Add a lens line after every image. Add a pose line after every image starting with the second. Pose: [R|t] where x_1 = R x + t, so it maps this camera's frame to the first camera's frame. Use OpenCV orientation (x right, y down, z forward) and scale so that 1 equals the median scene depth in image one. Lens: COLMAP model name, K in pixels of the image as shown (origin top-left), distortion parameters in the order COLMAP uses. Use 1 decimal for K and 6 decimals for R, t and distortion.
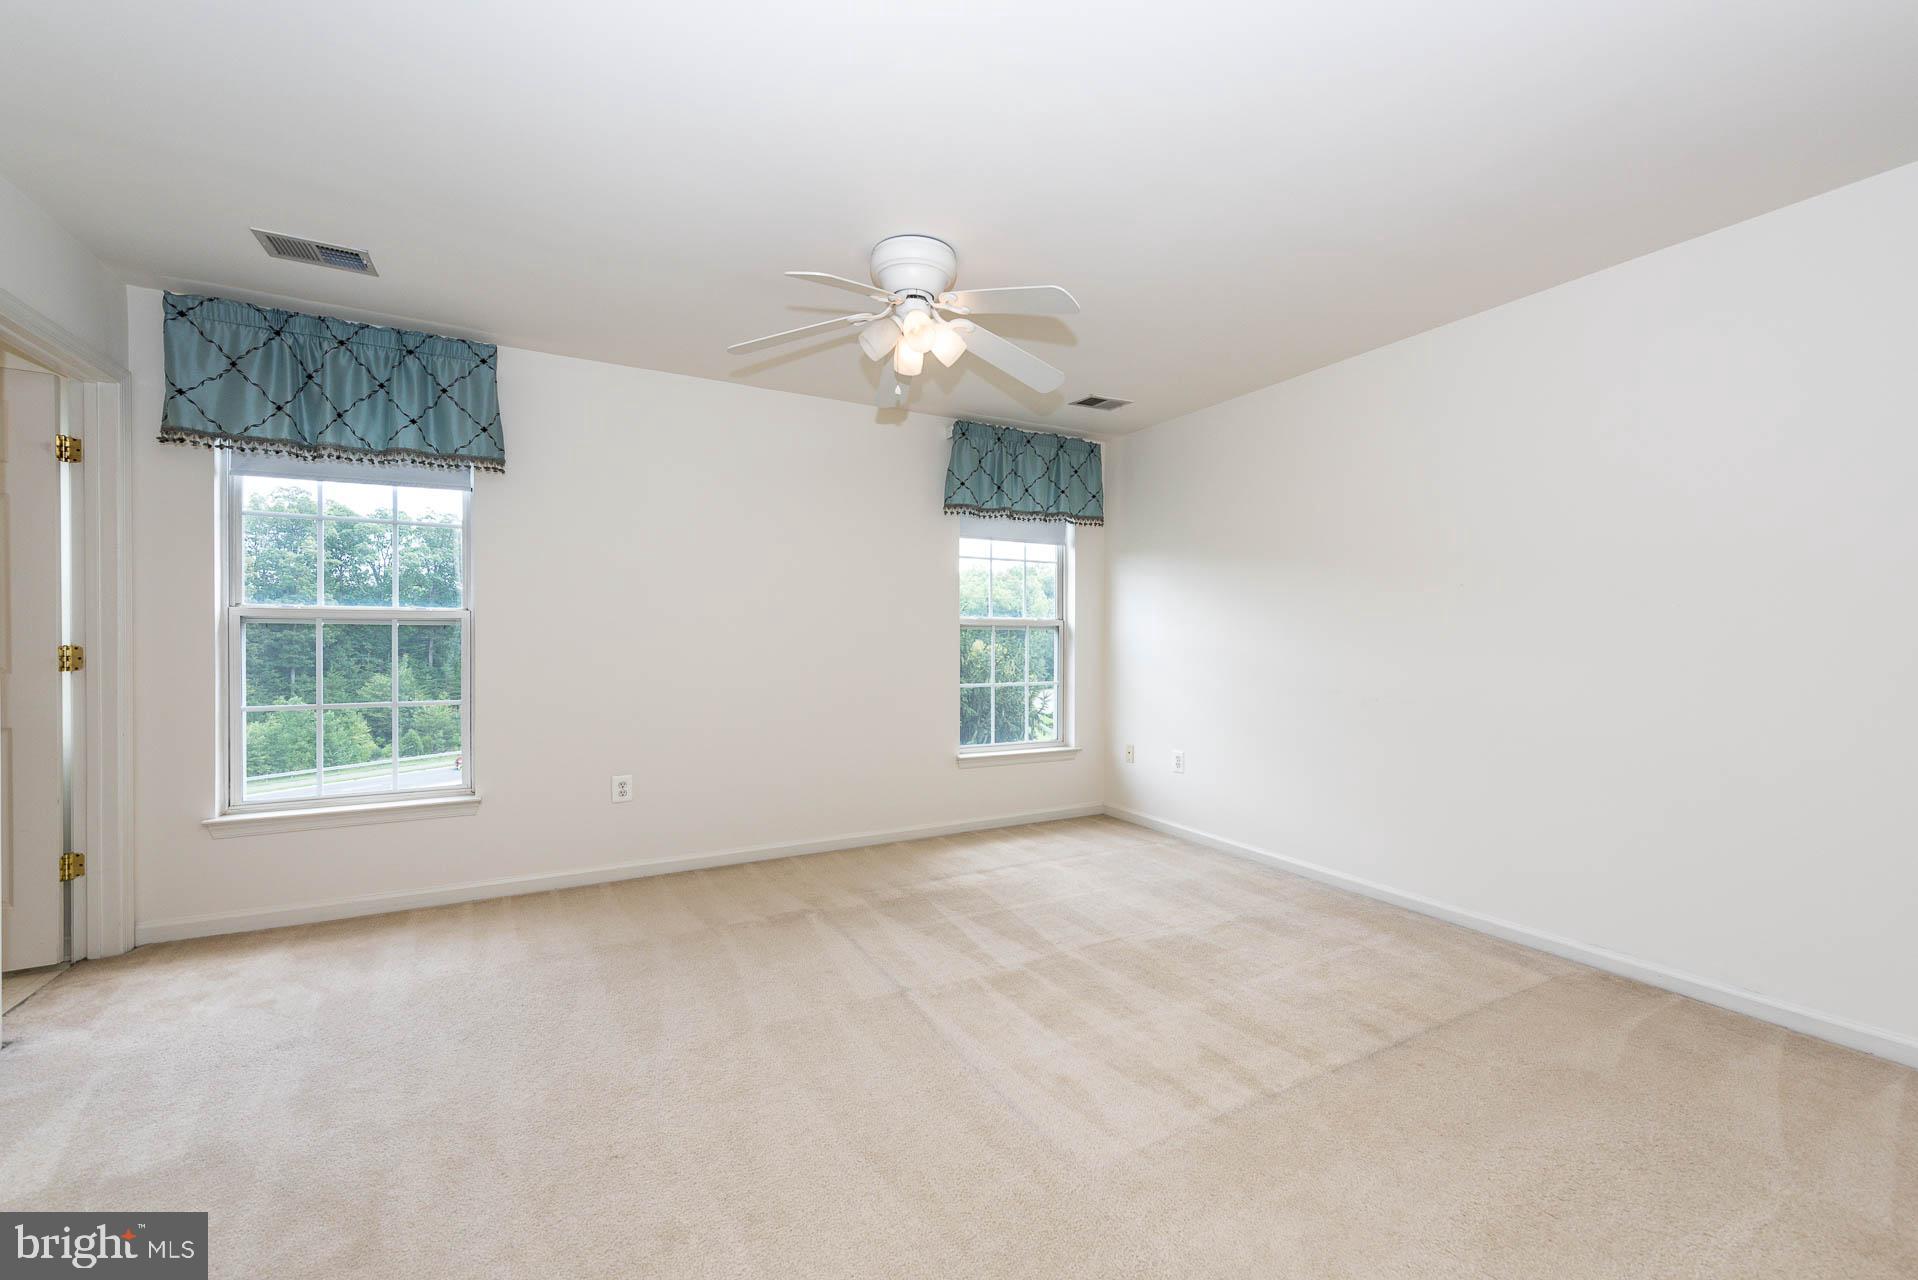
lens RADIAL K [[760.3, 0, 959.0], [0, 760.3, 640.0], [0, 0, 1]] dist [-0.000359, -0.000358]
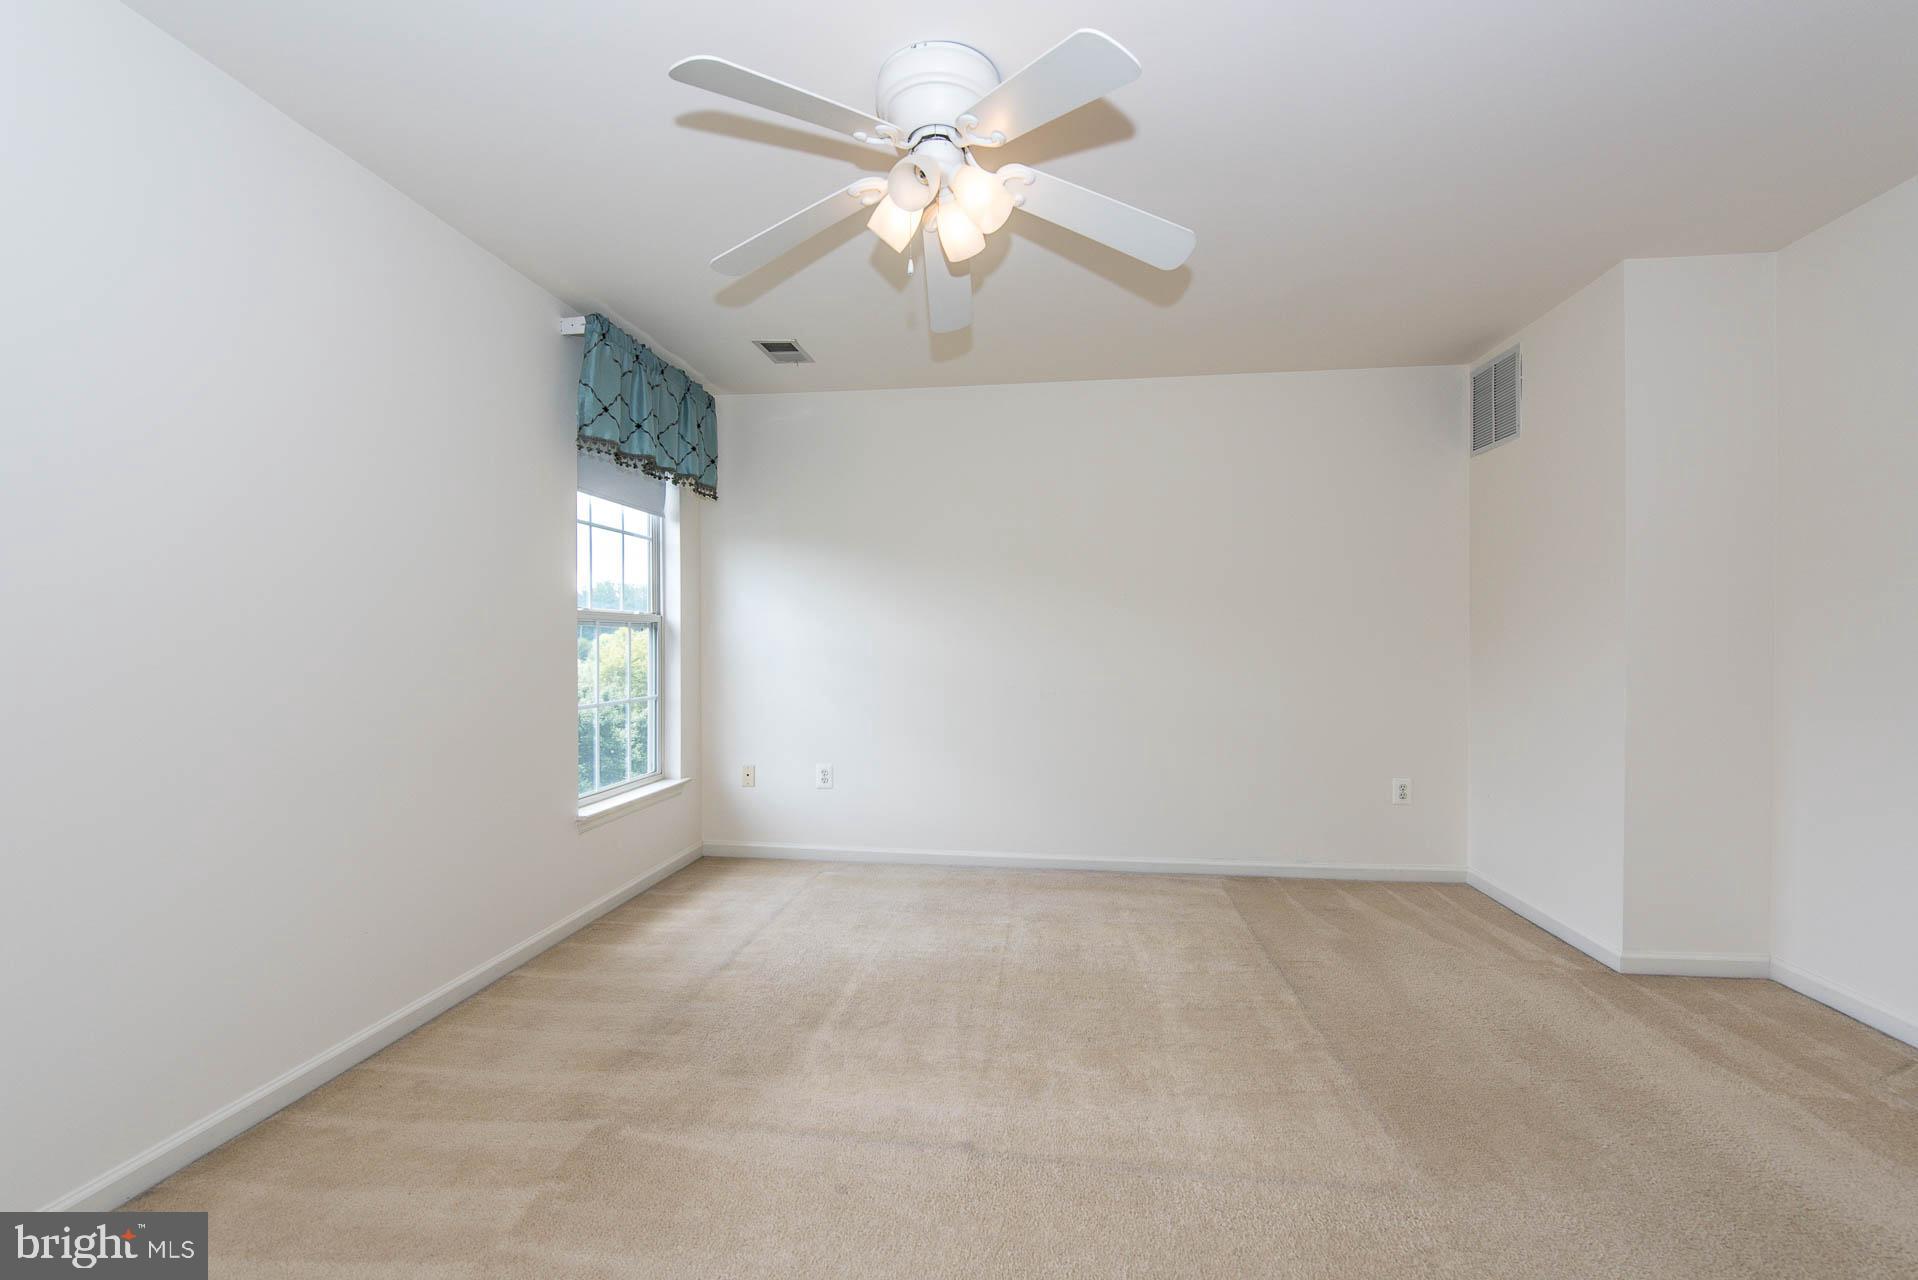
lens RADIAL K [[802.0, 0, 948.8], [0, 802.0, 639.8], [0, 0, 1]] dist [-0.003687, -0.000302]
pose [[0.608766, -0.012153, 0.793257, -0.347235], [0.013755, 0.999894, 0.004763, -0.000823], [-0.793231, 0.008011, 0.608869, 0.302289]]
